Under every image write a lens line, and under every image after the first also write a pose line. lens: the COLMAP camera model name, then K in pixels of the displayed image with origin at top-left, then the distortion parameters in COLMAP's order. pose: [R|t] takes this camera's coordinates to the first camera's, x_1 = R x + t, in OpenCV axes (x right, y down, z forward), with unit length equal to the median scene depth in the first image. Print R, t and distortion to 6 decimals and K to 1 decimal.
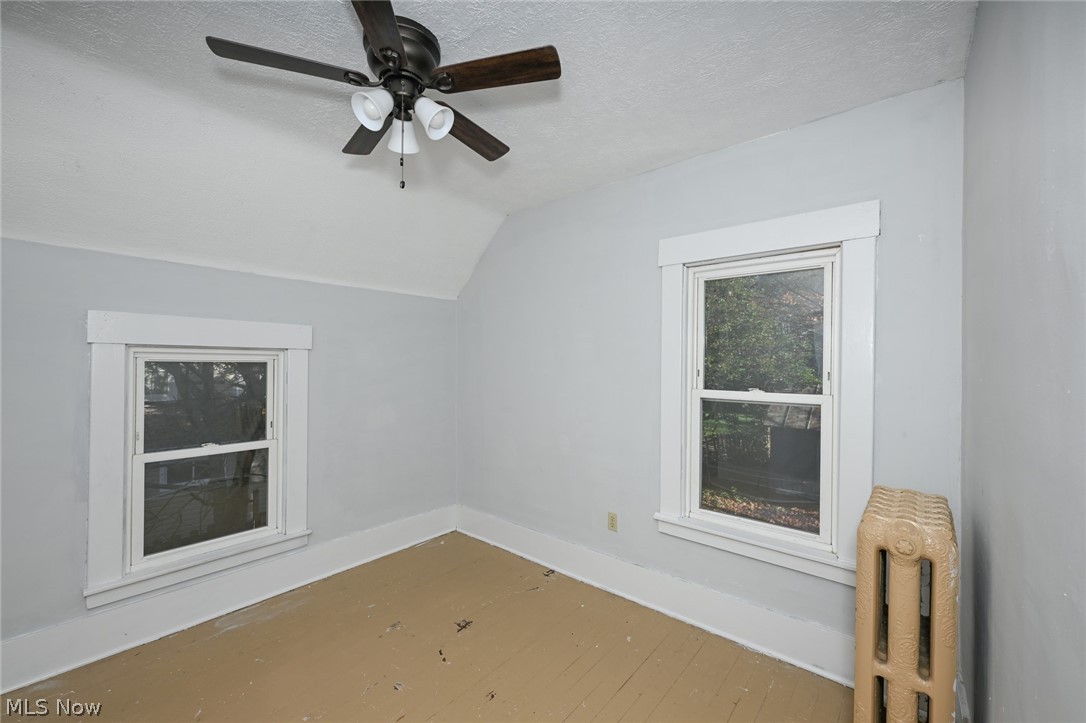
lens RADIAL K [[434.3, 0, 540.3], [0, 434.3, 360.7], [0, 0, 1]] dist [0.009209, -0.000315]
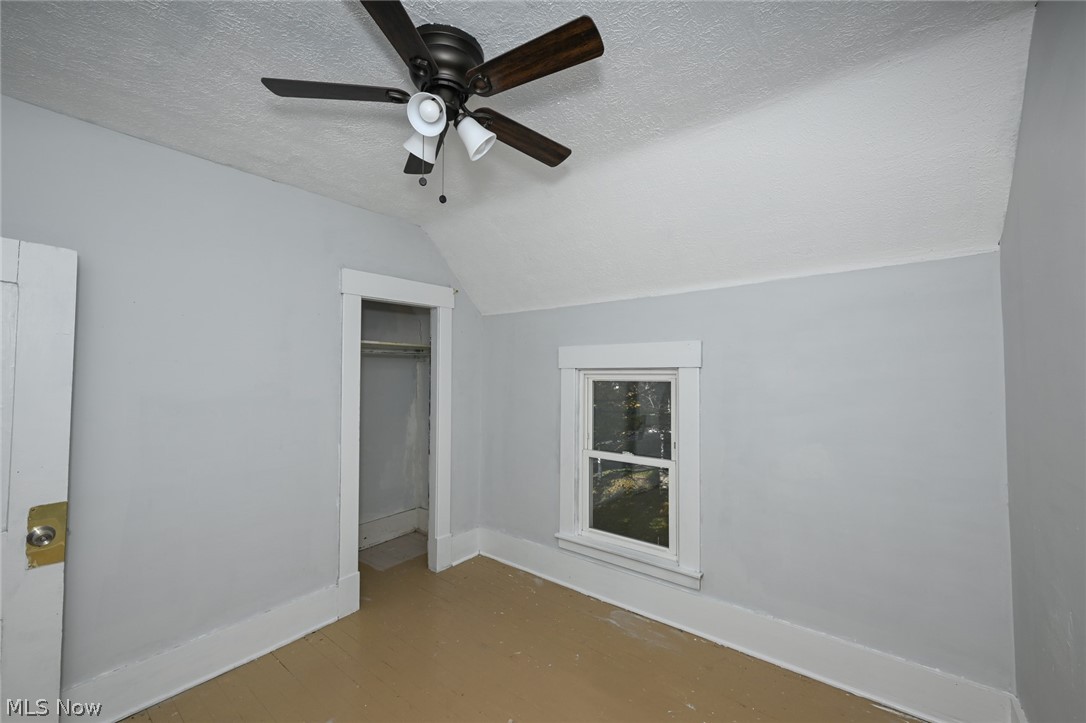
lens RADIAL K [[434.3, 0, 541.0], [0, 434.3, 369.3], [0, 0, 1]] dist [0.009209, -0.000315]
pose [[0.035872, -0.025746, -0.999025, 0.372630], [0.004117, 0.999663, -0.025614, -0.001011], [0.999348, -0.003194, 0.035966, 0.716072]]
